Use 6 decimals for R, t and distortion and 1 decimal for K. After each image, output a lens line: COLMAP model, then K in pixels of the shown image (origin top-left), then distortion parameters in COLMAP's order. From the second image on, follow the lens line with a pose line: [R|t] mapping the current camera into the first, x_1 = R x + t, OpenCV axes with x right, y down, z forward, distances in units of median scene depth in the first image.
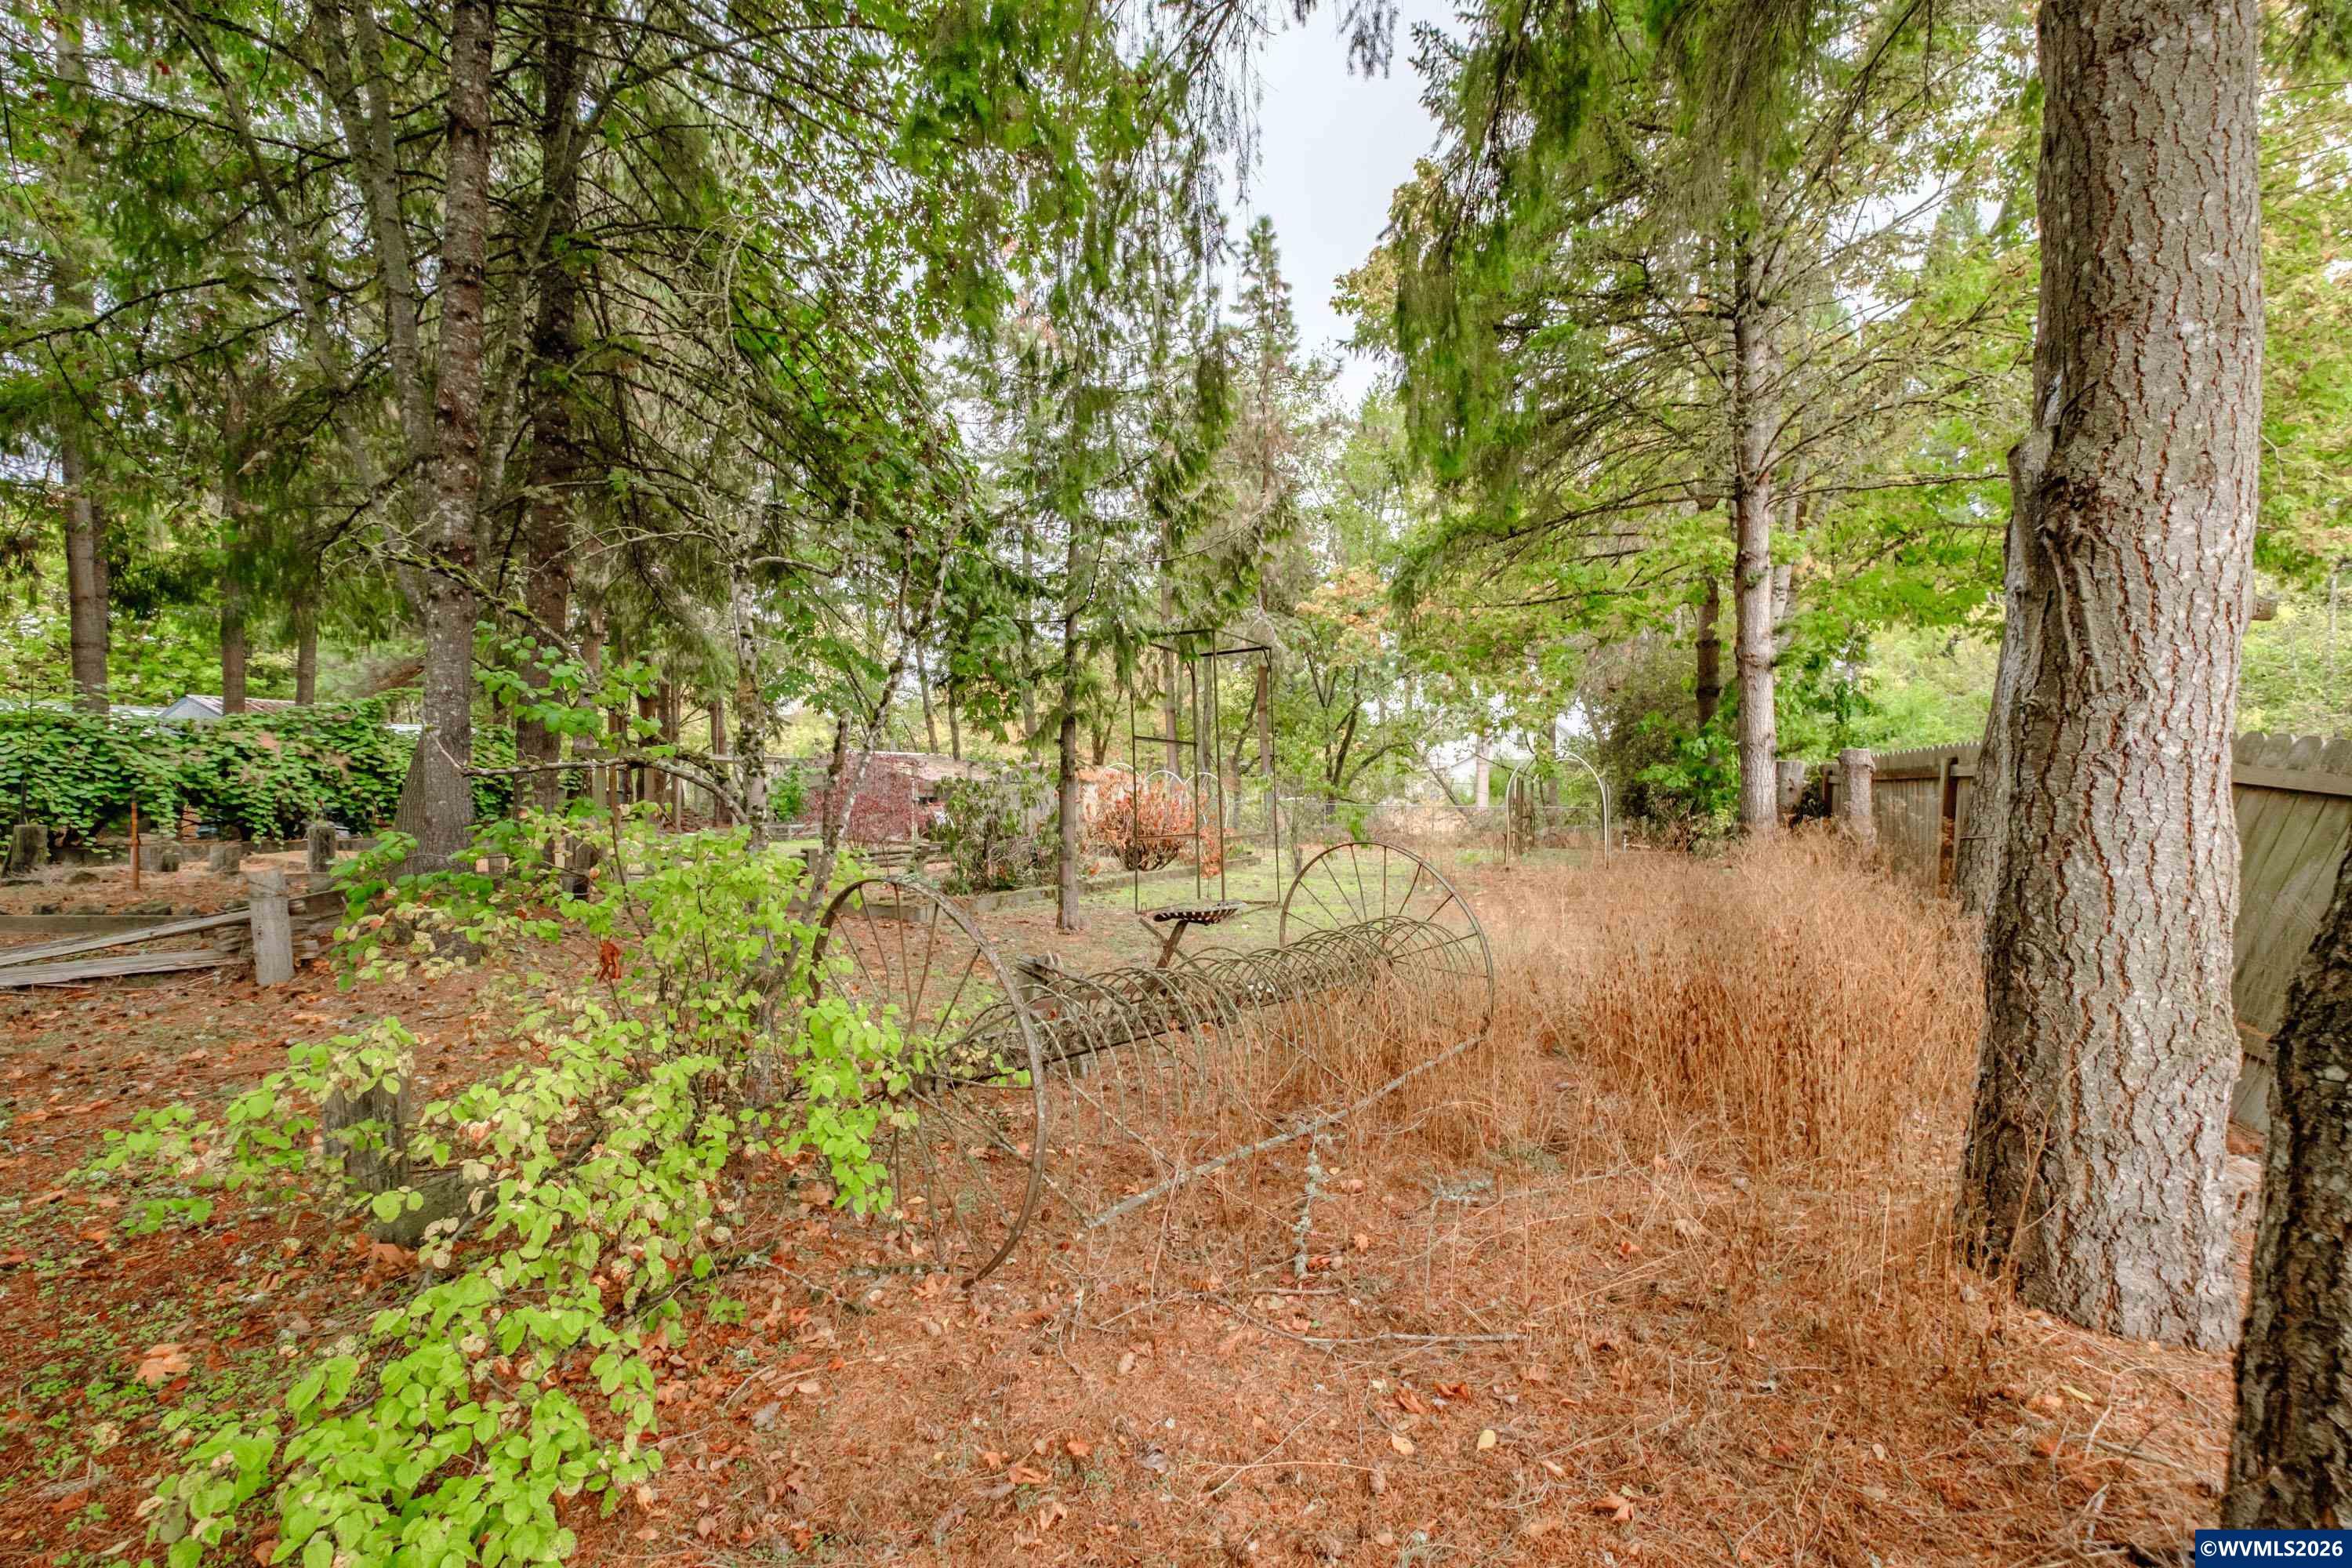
lens RADIAL K [[1024.0, 0, 1170.4], [0, 1024.0, 780.7], [0, 0, 1]] dist [-0.006632, -0.000319]
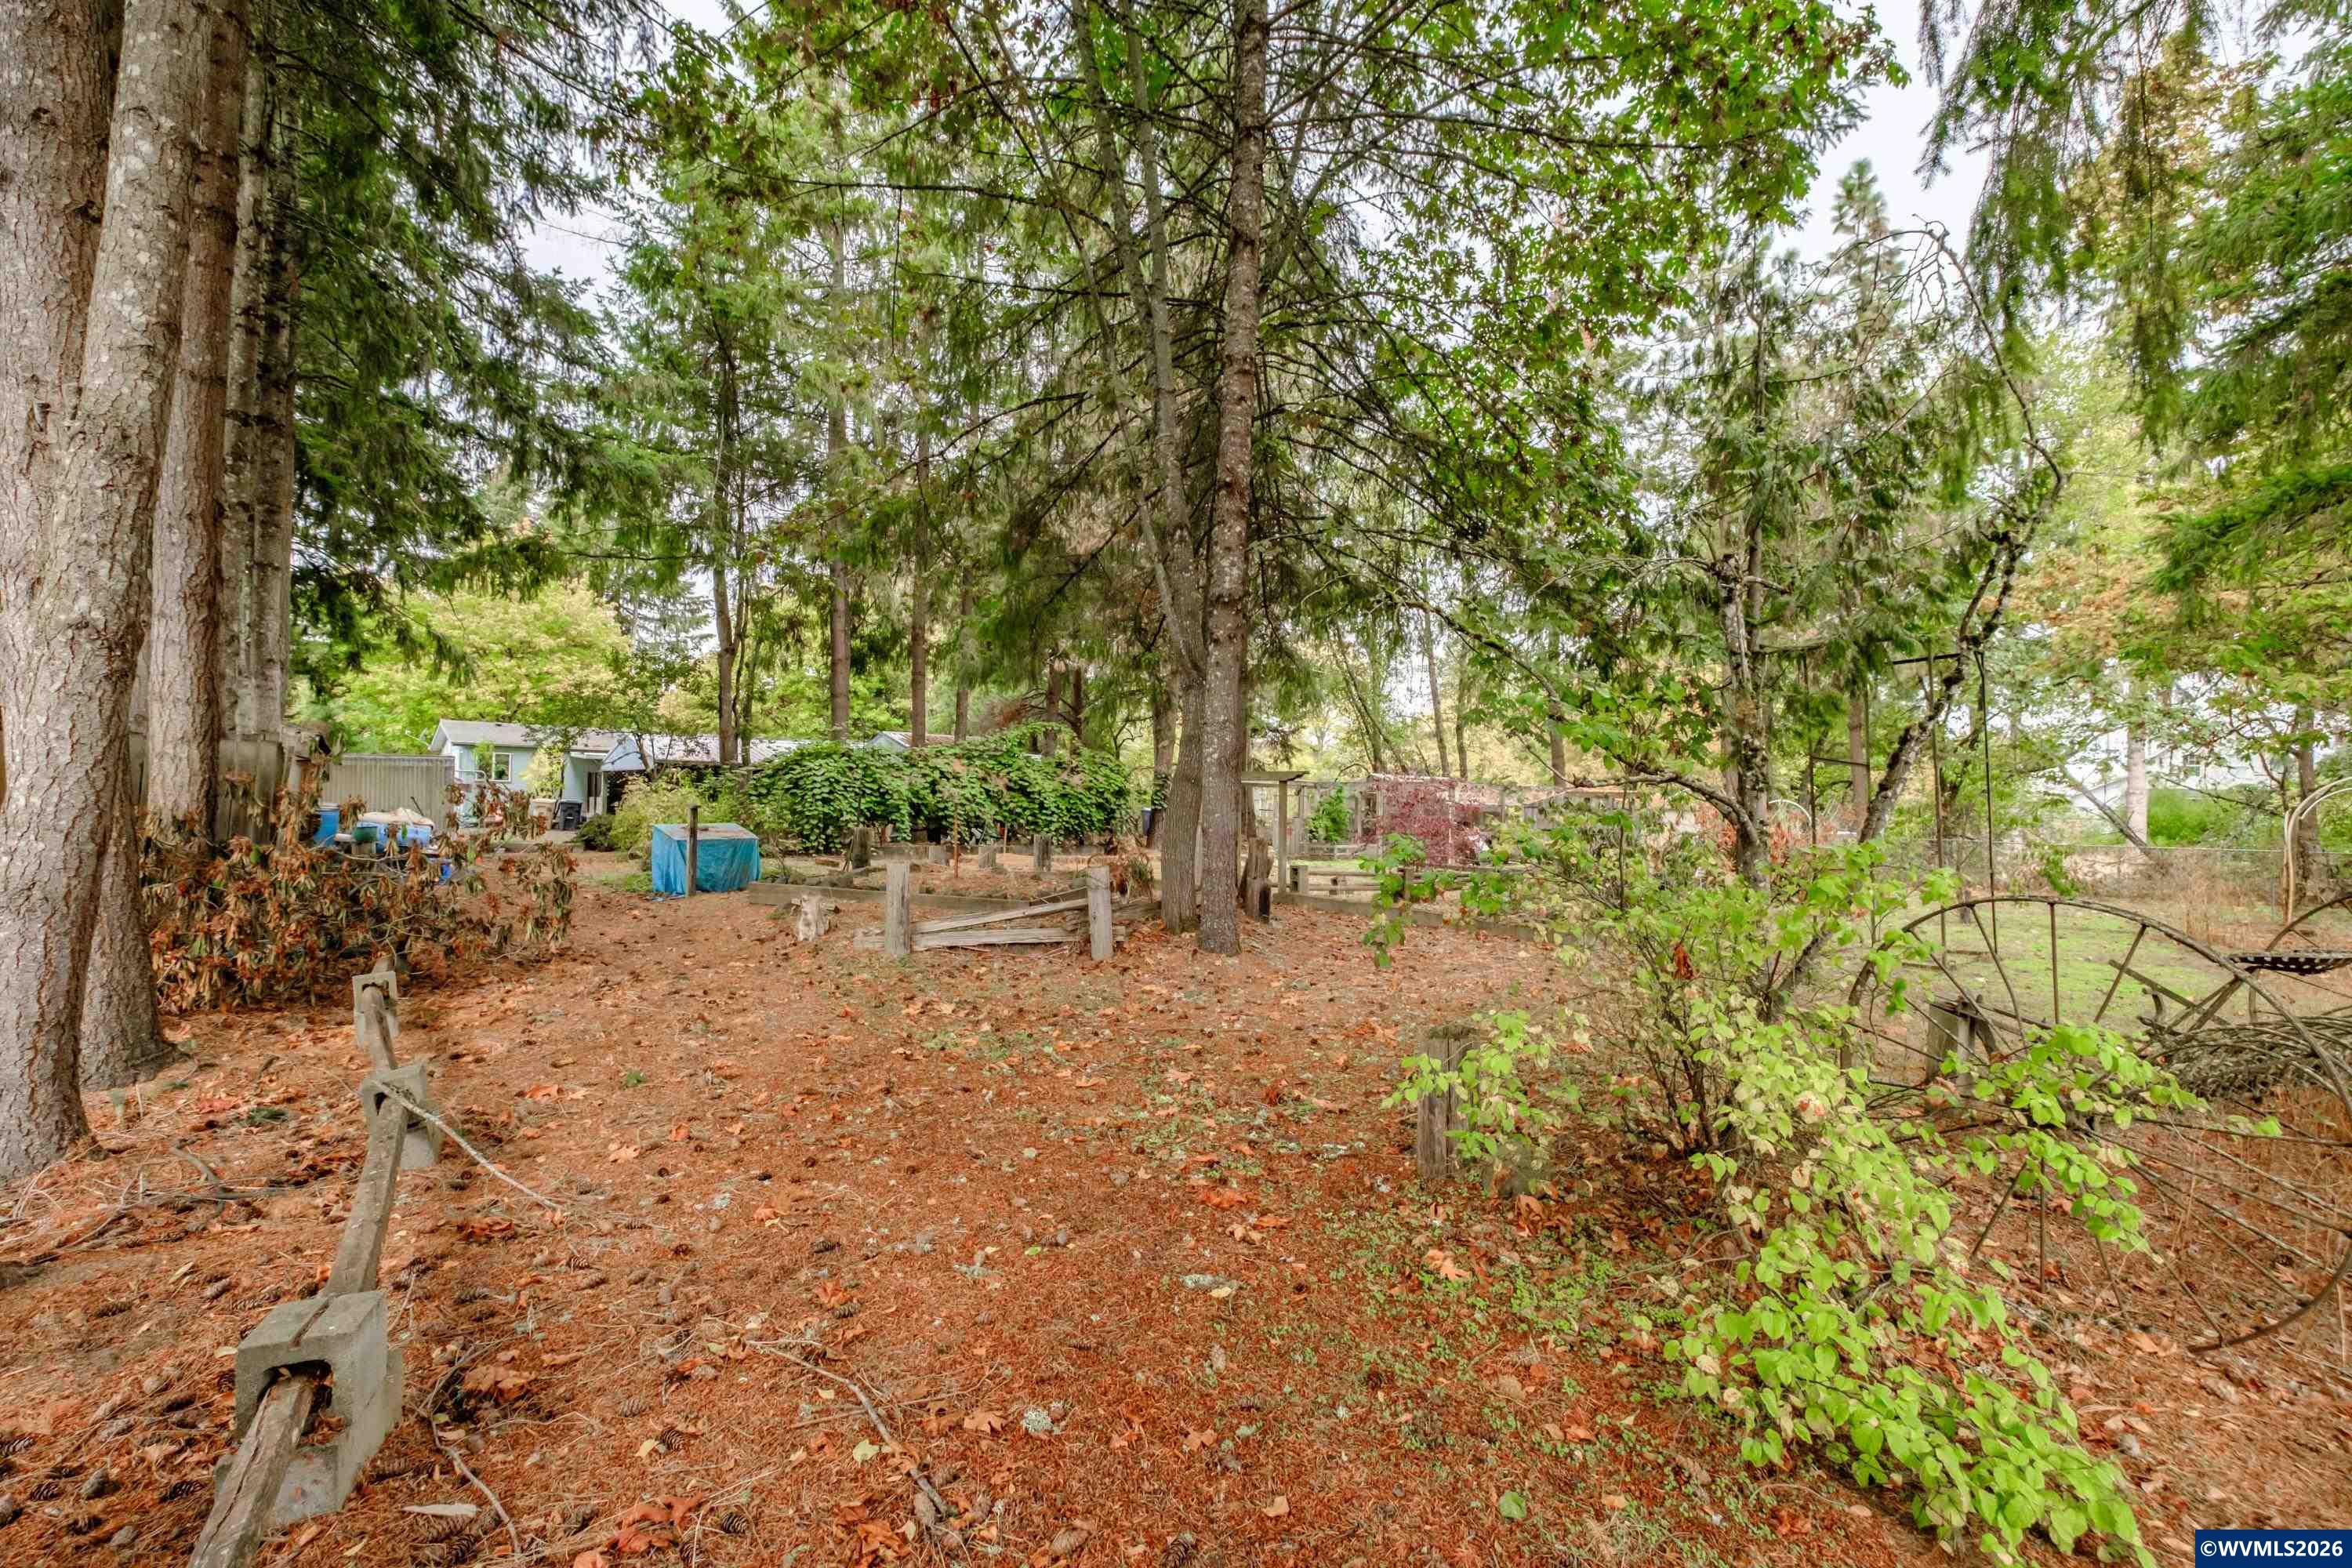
lens RADIAL K [[1024.7, 0, 1176.0], [0, 1024.7, 784.0], [0, 0, 1]] dist [-0.008332, 0.000397]
pose [[0.902293, 0.005880, -0.431084, -0.176071], [-0.014465, 0.999757, -0.016641, 0.001283], [0.430881, 0.021251, 0.902158, -0.057618]]
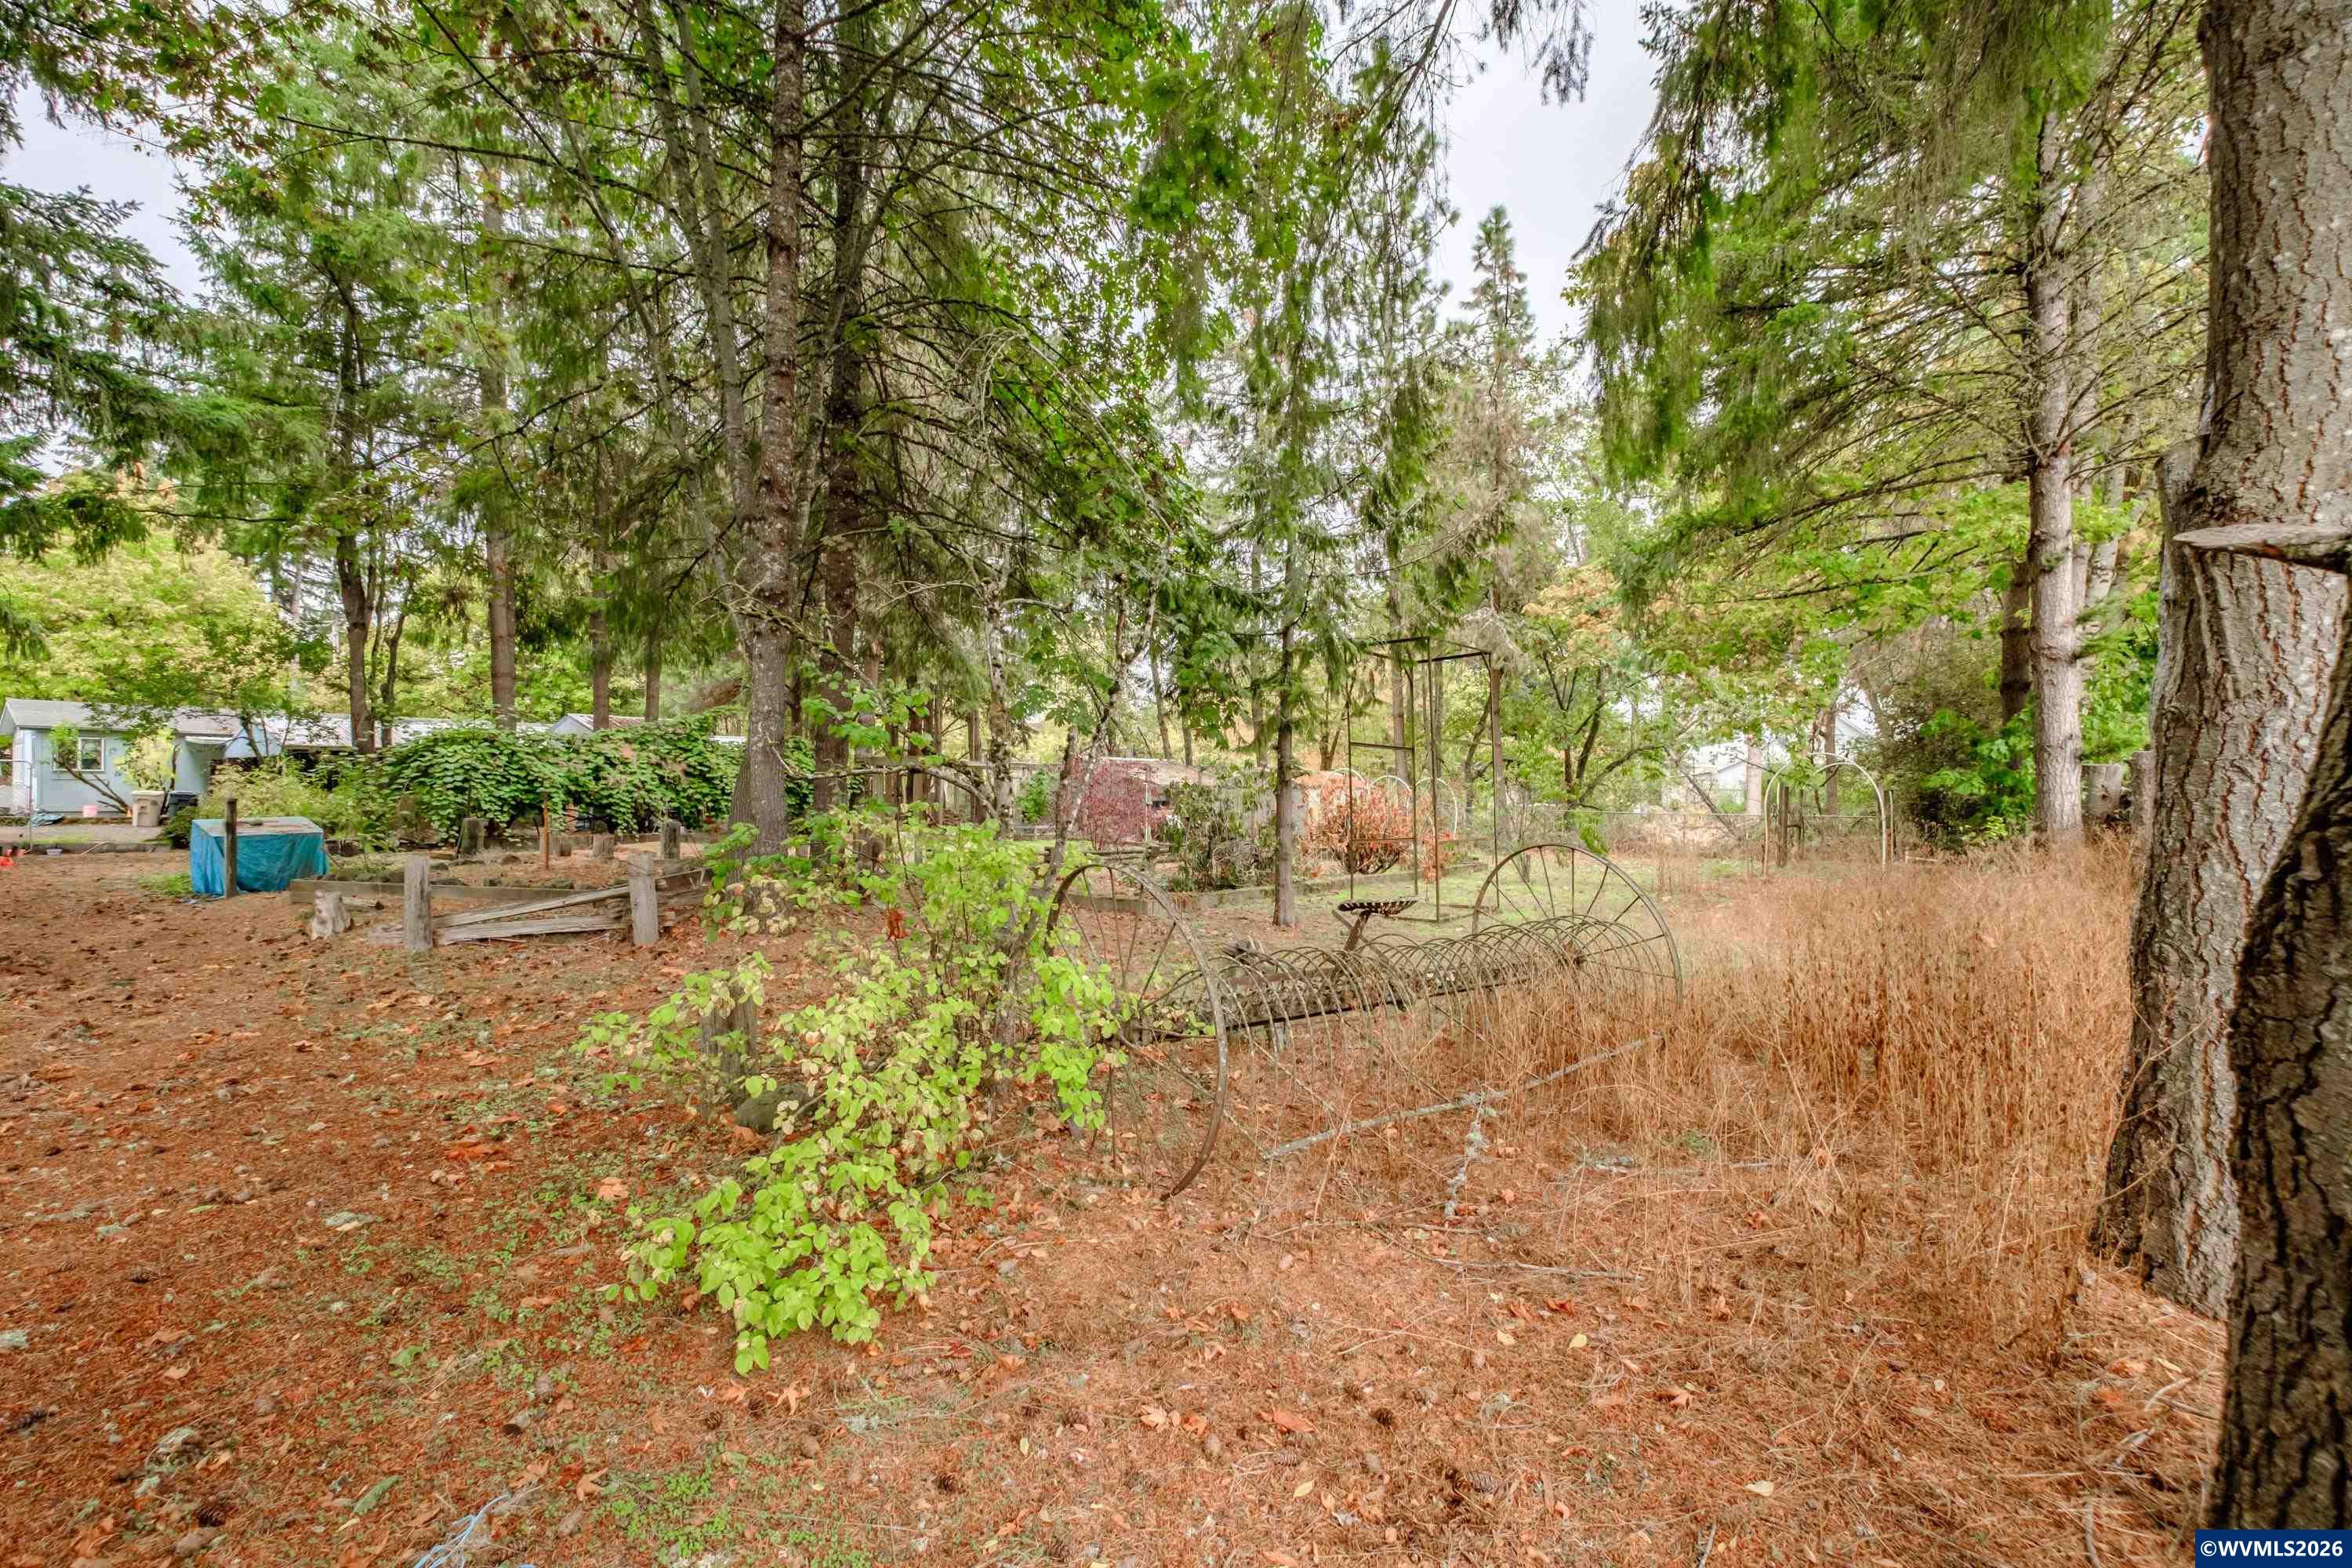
lens RADIAL K [[1024.6, 0, 1163.5], [0, 1024.6, 785.3], [0, 0, 1]] dist [-0.007031, 0.000121]
pose [[0.972756, 0.002181, -0.231821, 0.027251], [-0.002317, 0.999997, -0.000312, 0.000597], [0.231819, 0.000841, 0.972758, -0.062427]]
